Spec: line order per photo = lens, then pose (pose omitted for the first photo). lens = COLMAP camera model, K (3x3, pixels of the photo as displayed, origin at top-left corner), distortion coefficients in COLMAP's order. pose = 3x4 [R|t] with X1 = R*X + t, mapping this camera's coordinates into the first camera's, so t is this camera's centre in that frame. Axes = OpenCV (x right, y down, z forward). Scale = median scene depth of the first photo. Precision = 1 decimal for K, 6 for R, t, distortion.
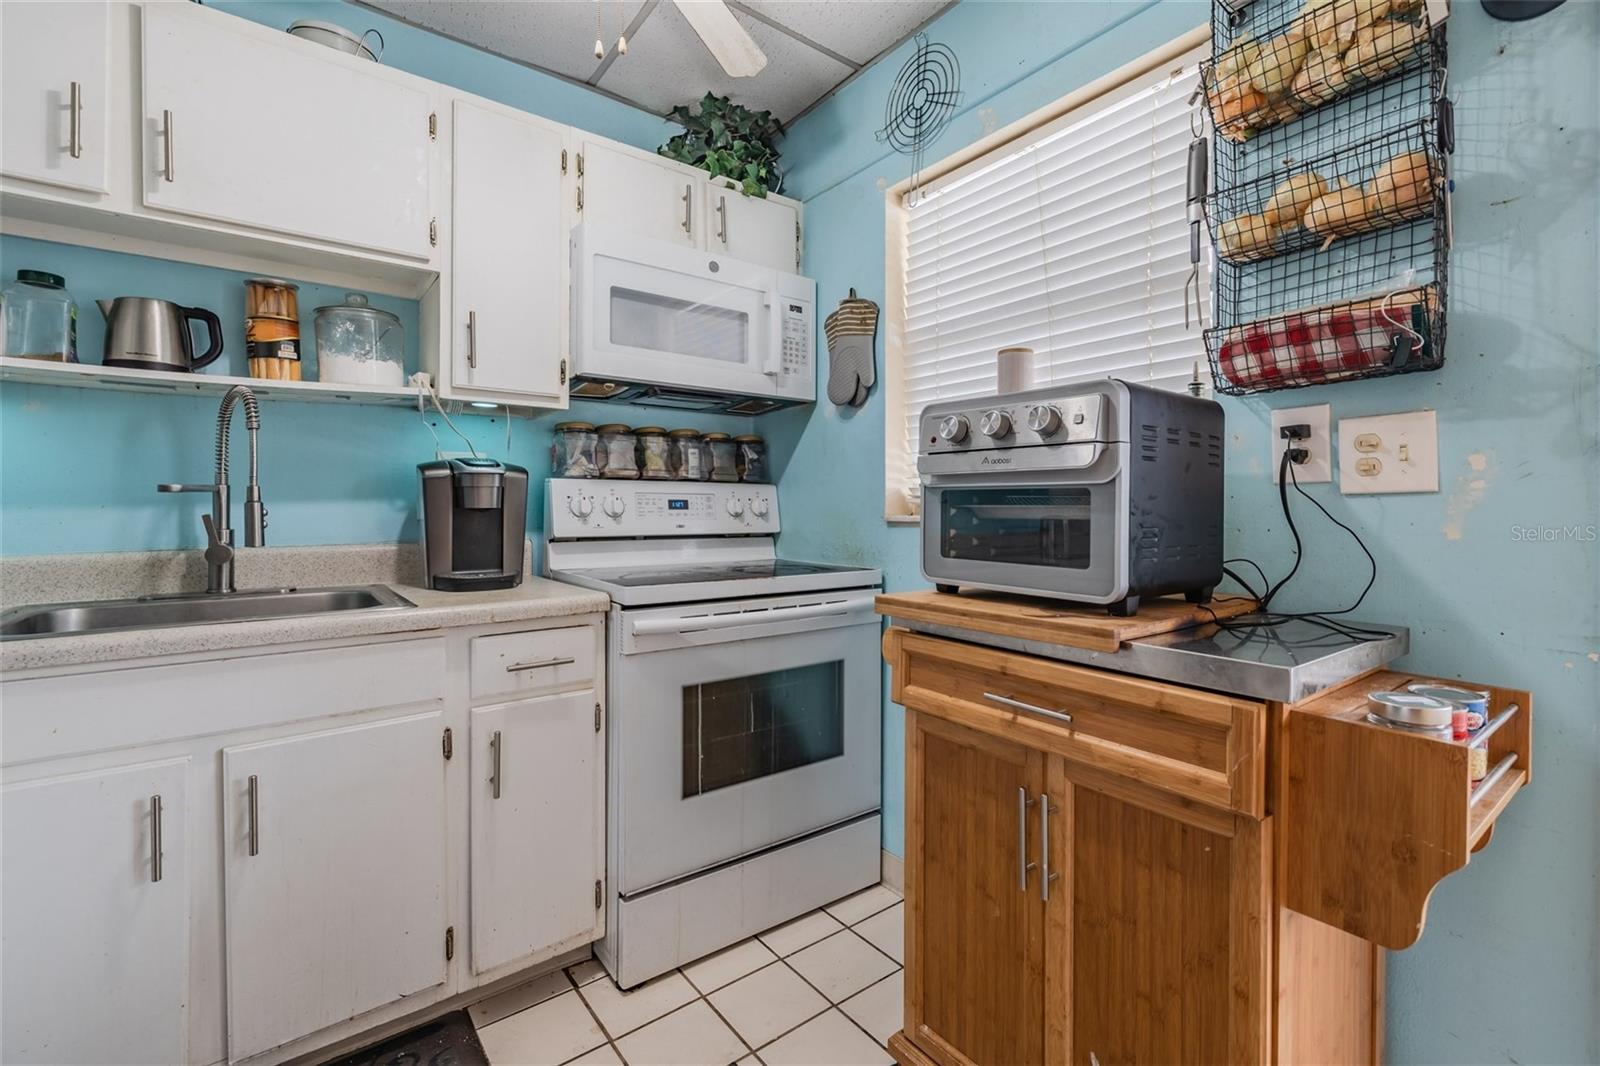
lens RADIAL K [[706.5, 0, 805.3], [0, 706.5, 510.4], [0, 0, 1]] dist [0.001247, 0.000402]
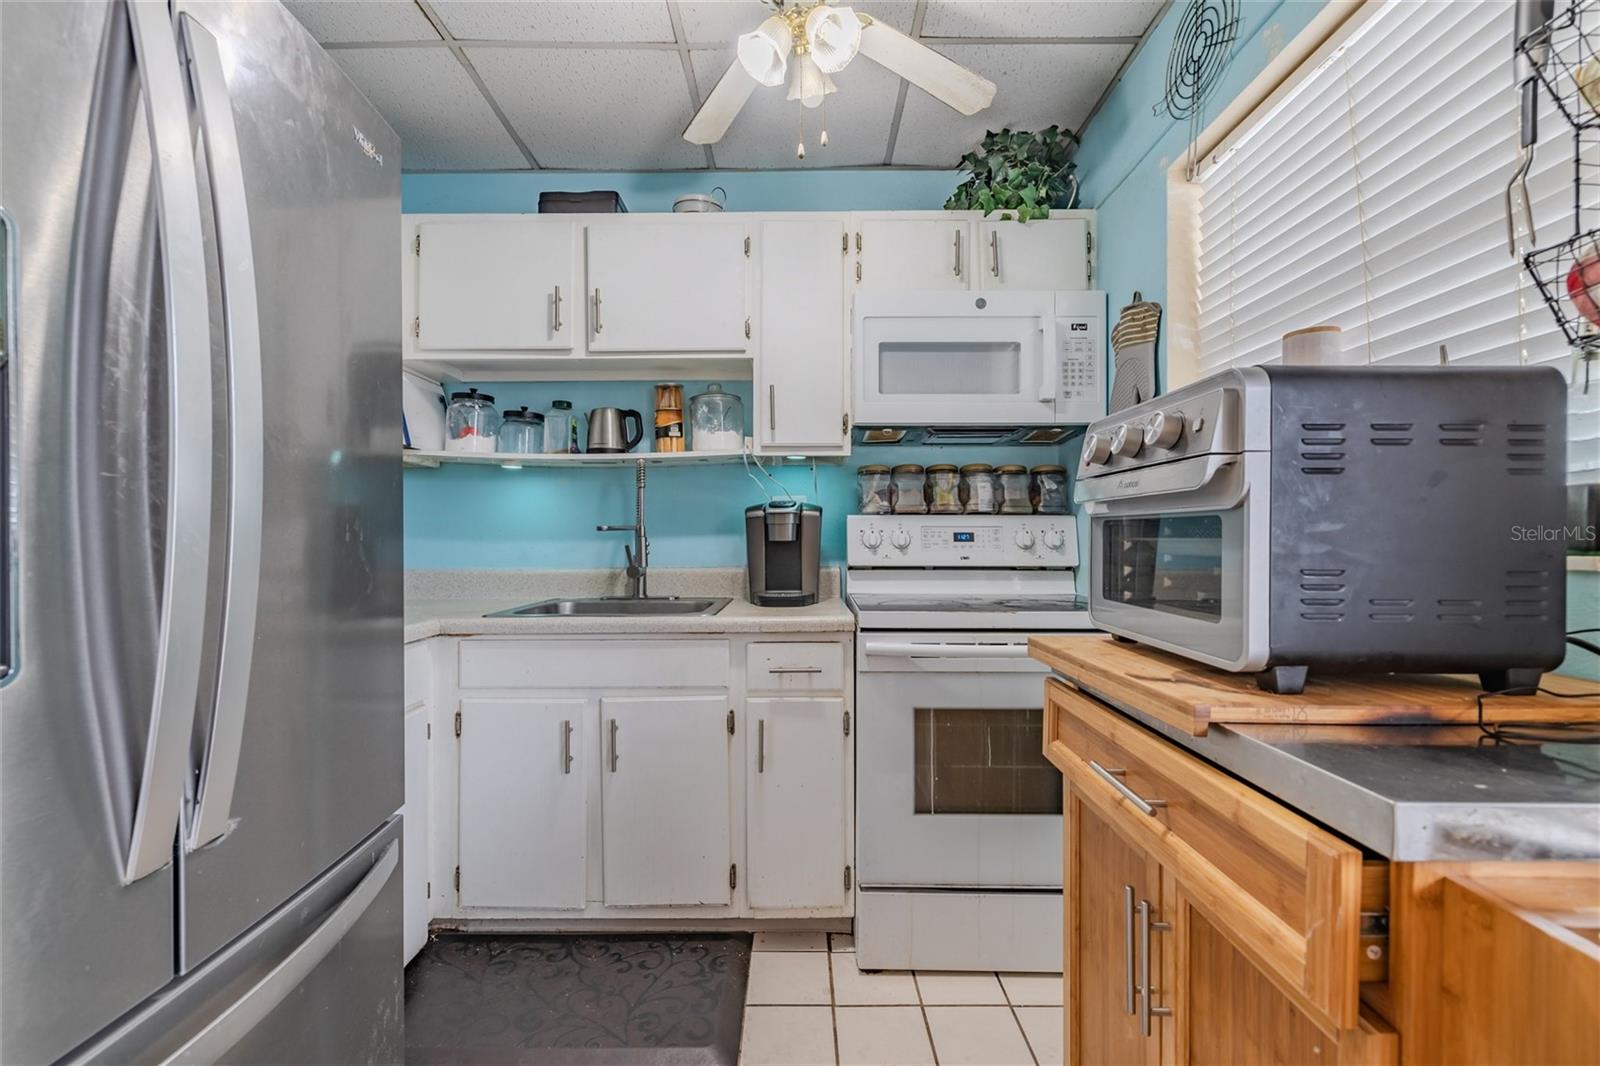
lens RADIAL K [[661.7, 0, 795.6], [0, 661.7, 541.5], [0, 0, 1]] dist [0.001166, -0.000055]
pose [[0.781894, 0.000100, -0.623411, 0.279987], [-0.000349, 1.000000, -0.000278, -0.001824], [0.623411, 0.000435, 0.781894, 0.097587]]
